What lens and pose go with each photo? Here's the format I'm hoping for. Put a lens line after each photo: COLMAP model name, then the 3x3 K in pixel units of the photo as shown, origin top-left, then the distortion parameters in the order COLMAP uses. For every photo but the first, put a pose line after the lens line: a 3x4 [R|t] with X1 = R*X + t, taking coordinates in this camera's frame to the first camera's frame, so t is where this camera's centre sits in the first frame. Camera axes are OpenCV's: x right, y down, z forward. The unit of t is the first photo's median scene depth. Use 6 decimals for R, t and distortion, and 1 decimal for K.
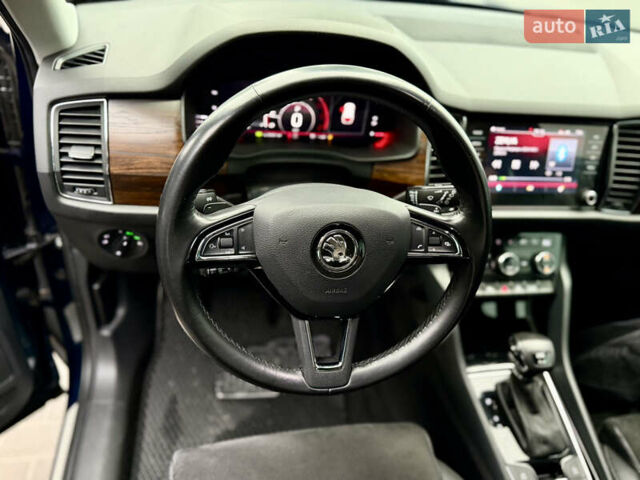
lens RADIAL K [[448.1, 0, 320.0], [0, 448.1, 240.0], [0, 0, 1]] dist [0.000472, -0.004372]
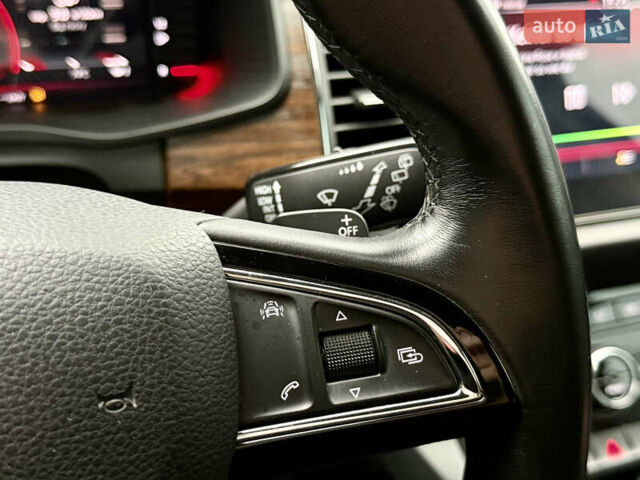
lens RADIAL K [[735.1, 0, 320.0], [0, 735.1, 240.0], [0, 0, 1]] dist [0.070007, -0.017310]
pose [[0.980295, -0.153173, 0.124738, 0.156045], [0.171886, 0.972605, -0.156506, 0.001672], [-0.097349, 0.174863, 0.979768, 0.485037]]
